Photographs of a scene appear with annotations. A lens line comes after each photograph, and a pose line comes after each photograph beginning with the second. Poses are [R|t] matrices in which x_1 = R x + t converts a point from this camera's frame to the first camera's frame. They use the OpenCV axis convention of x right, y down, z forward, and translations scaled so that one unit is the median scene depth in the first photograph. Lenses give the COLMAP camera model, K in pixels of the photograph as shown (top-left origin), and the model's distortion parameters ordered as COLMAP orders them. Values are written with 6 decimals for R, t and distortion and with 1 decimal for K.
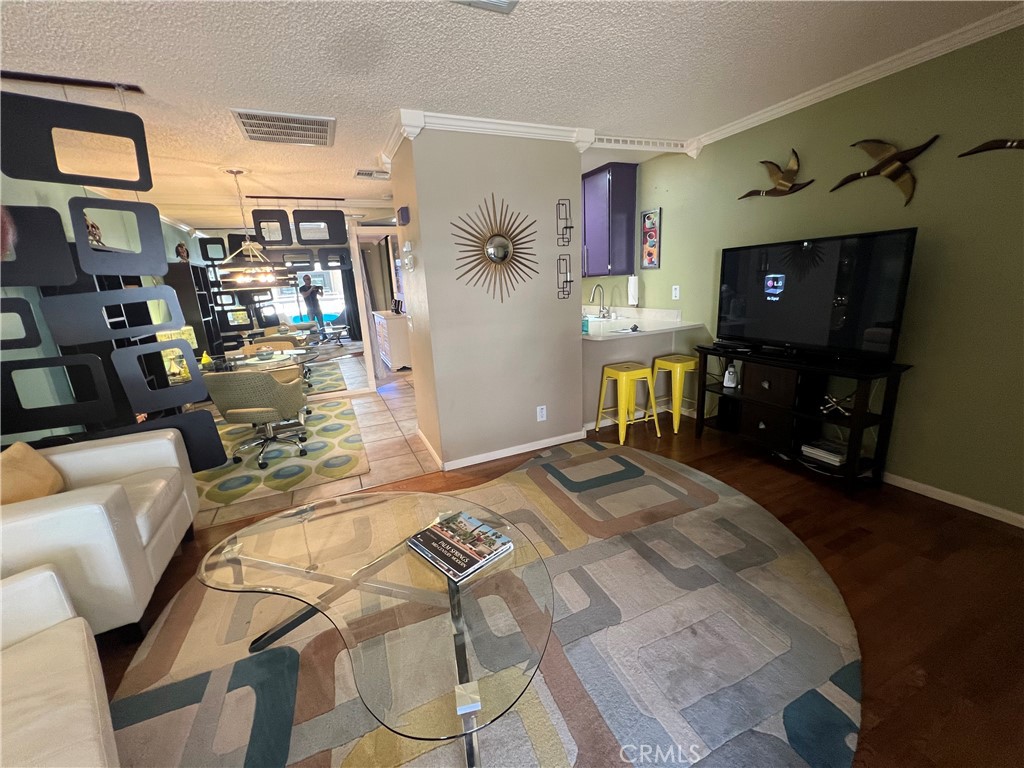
lens RADIAL K [[412.4, 0, 510.8], [0, 412.4, 380.4], [0, 0, 1]] dist [-0.001823, 0.001273]
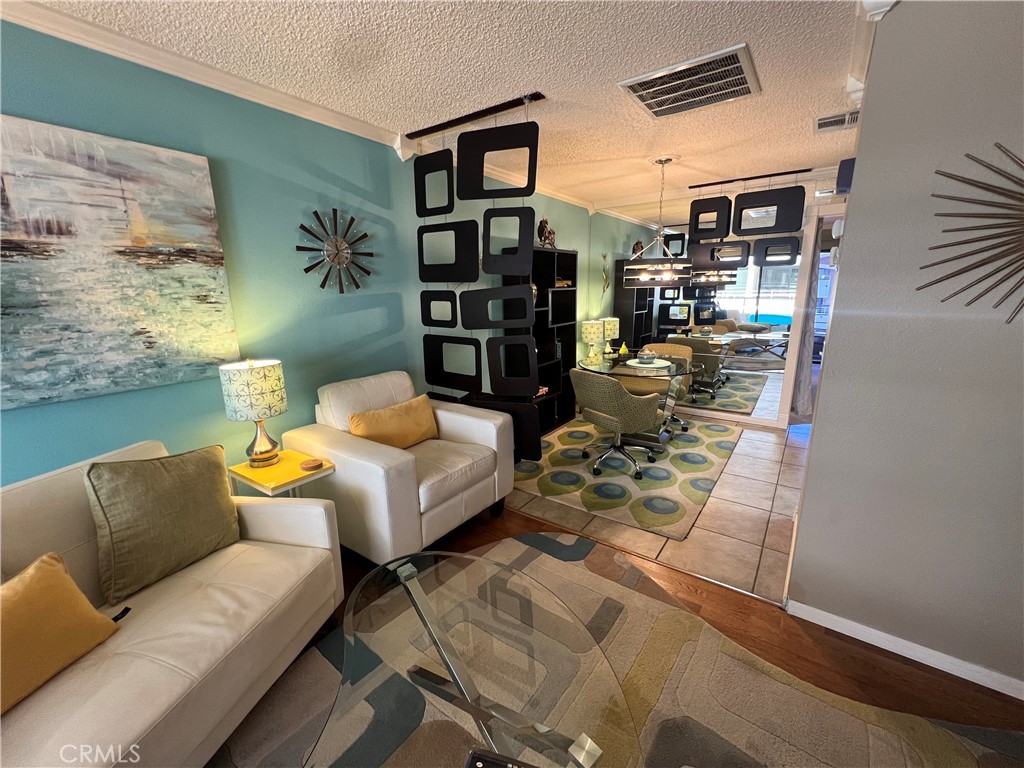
lens RADIAL K [[412.4, 0, 506.4], [0, 412.4, 382.3], [0, 0, 1]] dist [-0.001823, 0.001273]
pose [[0.484621, 0.236262, -0.842213, 0.056441], [-0.218183, 0.965049, 0.145176, -0.084494], [0.847076, 0.113401, 0.519232, 0.279245]]
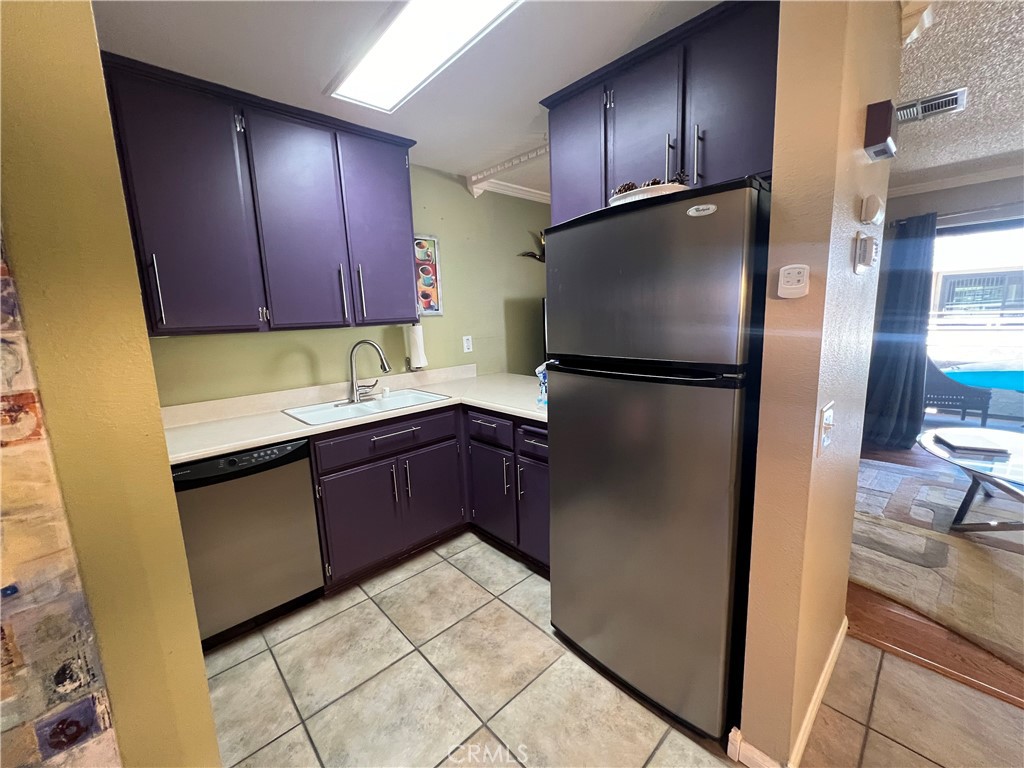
lens RADIAL K [[412.4, 0, 508.1], [0, 412.4, 380.3], [0, 0, 1]] dist [-0.001823, 0.001273]
pose [[-0.317293, -0.087314, 0.944299, -0.485731], [0.274744, 0.944584, 0.179657, -0.311604], [-0.907657, 0.316444, -0.275721, 1.356614]]
